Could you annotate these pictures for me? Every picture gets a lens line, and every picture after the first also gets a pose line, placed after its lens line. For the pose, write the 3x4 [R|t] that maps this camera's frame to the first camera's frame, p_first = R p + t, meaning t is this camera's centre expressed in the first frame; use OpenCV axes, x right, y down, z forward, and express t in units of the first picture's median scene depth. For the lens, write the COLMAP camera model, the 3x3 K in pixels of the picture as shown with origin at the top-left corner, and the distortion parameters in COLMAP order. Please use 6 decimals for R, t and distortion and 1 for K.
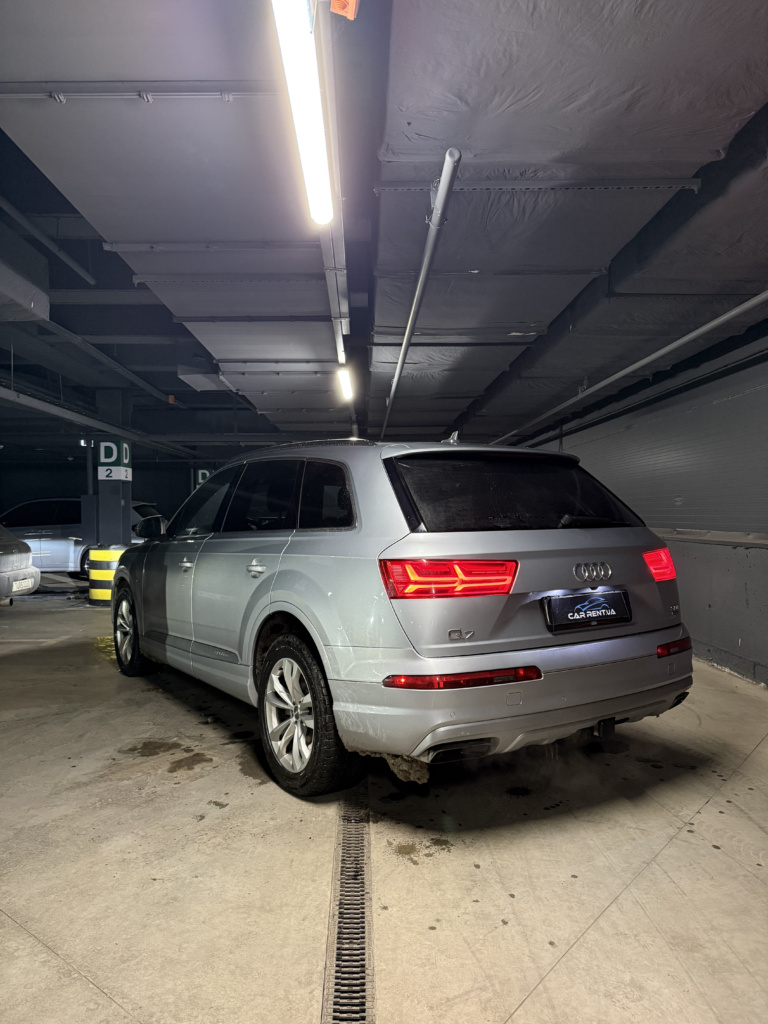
lens RADIAL K [[726.0, 0, 384.0], [0, 726.0, 512.0], [0, 0, 1]] dist [0.087297, -0.080983]
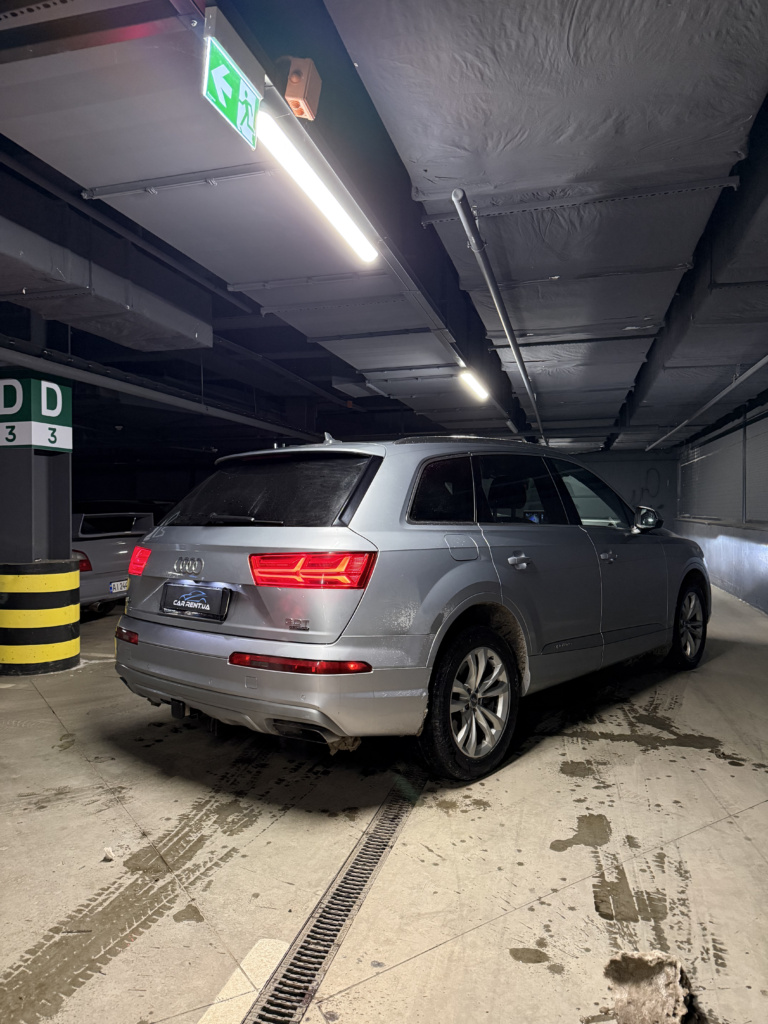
lens RADIAL K [[726.0, 0, 384.0], [0, 726.0, 512.0], [0, 0, 1]] dist [0.087297, -0.080983]
pose [[0.958166, 0.003013, -0.286196, 0.230219], [-0.000772, 0.999968, 0.007941, -0.001115], [0.286211, -0.007388, 0.958138, -0.095606]]
